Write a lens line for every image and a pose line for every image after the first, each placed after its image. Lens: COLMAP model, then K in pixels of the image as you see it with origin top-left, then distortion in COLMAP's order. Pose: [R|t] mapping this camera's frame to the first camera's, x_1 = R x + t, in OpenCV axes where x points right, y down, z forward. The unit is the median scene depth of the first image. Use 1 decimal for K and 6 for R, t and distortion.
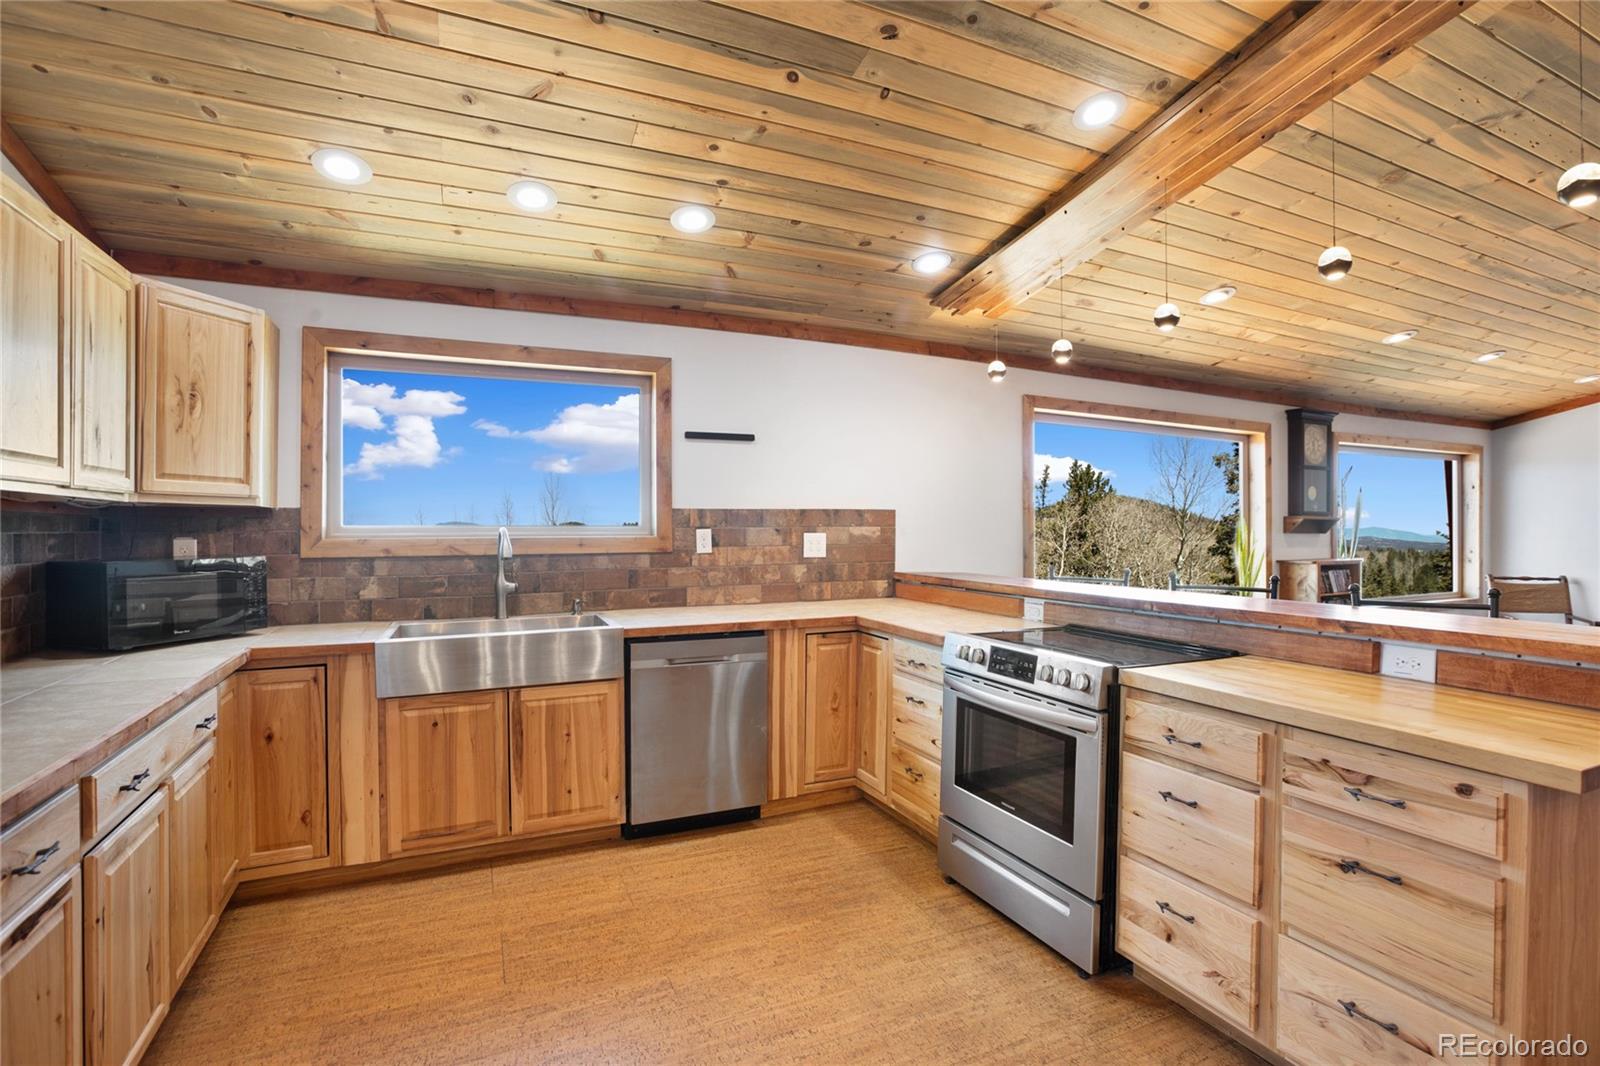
lens RADIAL K [[735.6, 0, 800.0], [0, 735.6, 533.0], [0, 0, 1]] dist [-0.058781, 0.024128]
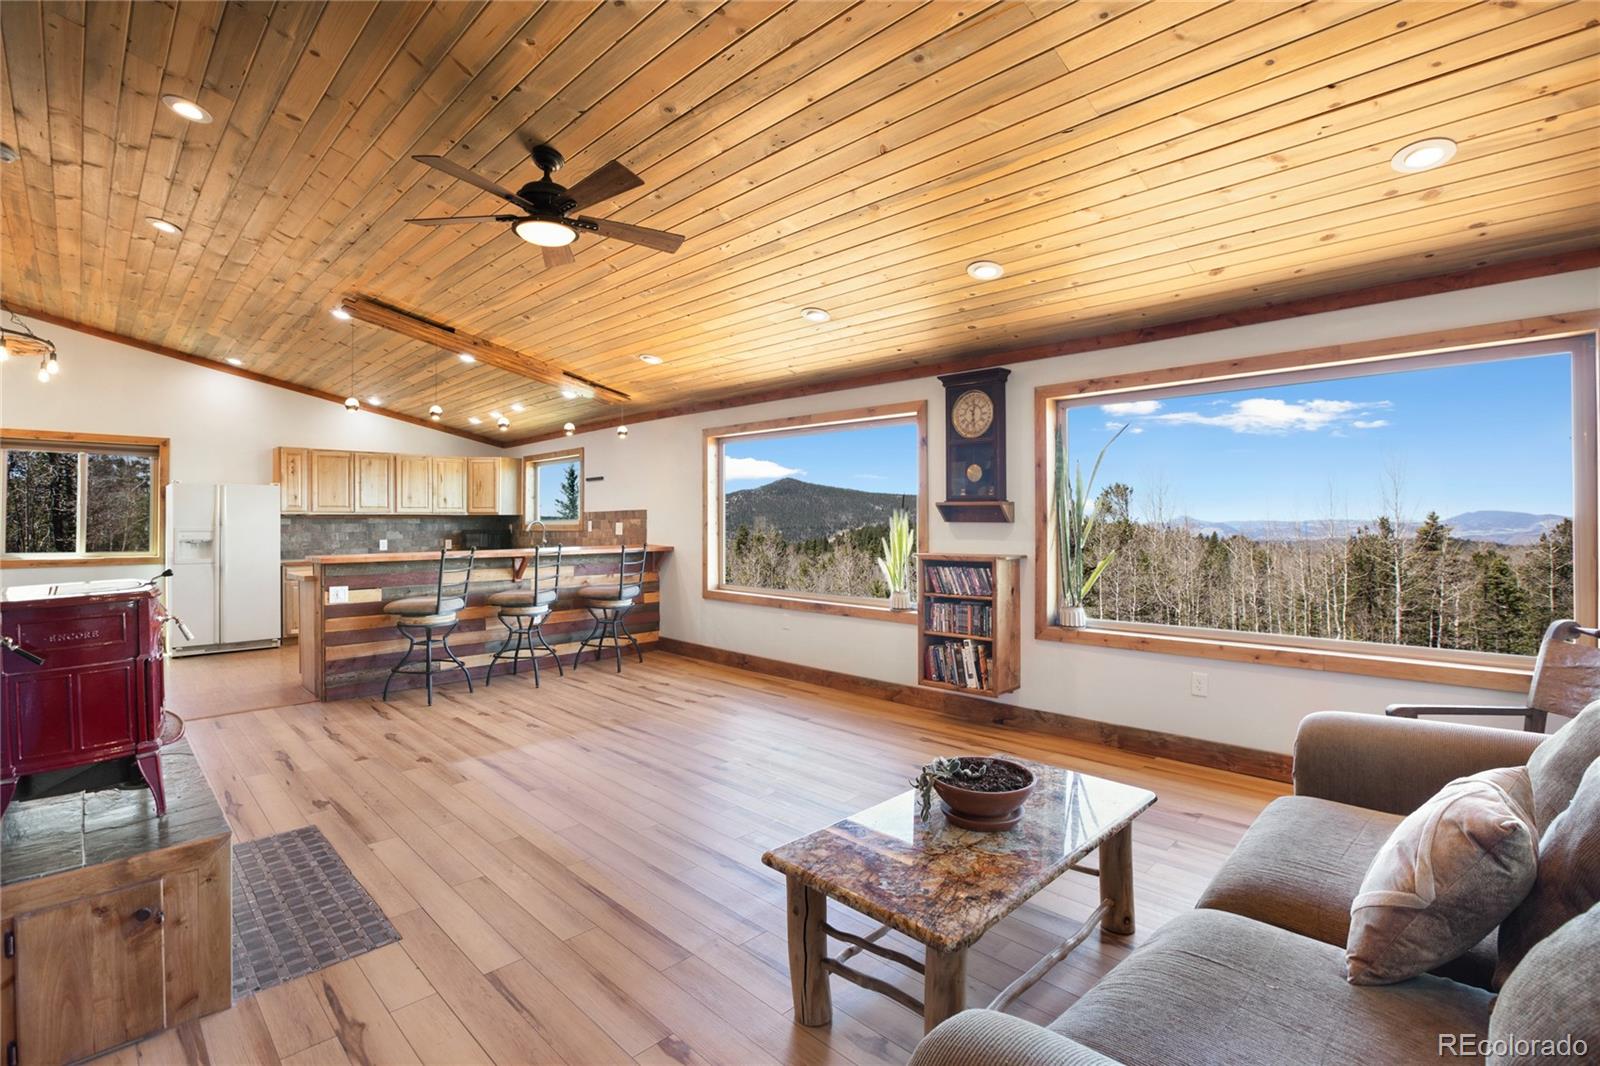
lens RADIAL K [[743.8, 0, 803.3], [0, 743.8, 510.3], [0, 0, 1]] dist [-0.067409, 0.030778]
pose [[0.359397, -0.016956, -0.933031, 2.570125], [0.000082, 0.999835, -0.018139, 0.003606], [0.933185, 0.006443, 0.359339, 0.928586]]
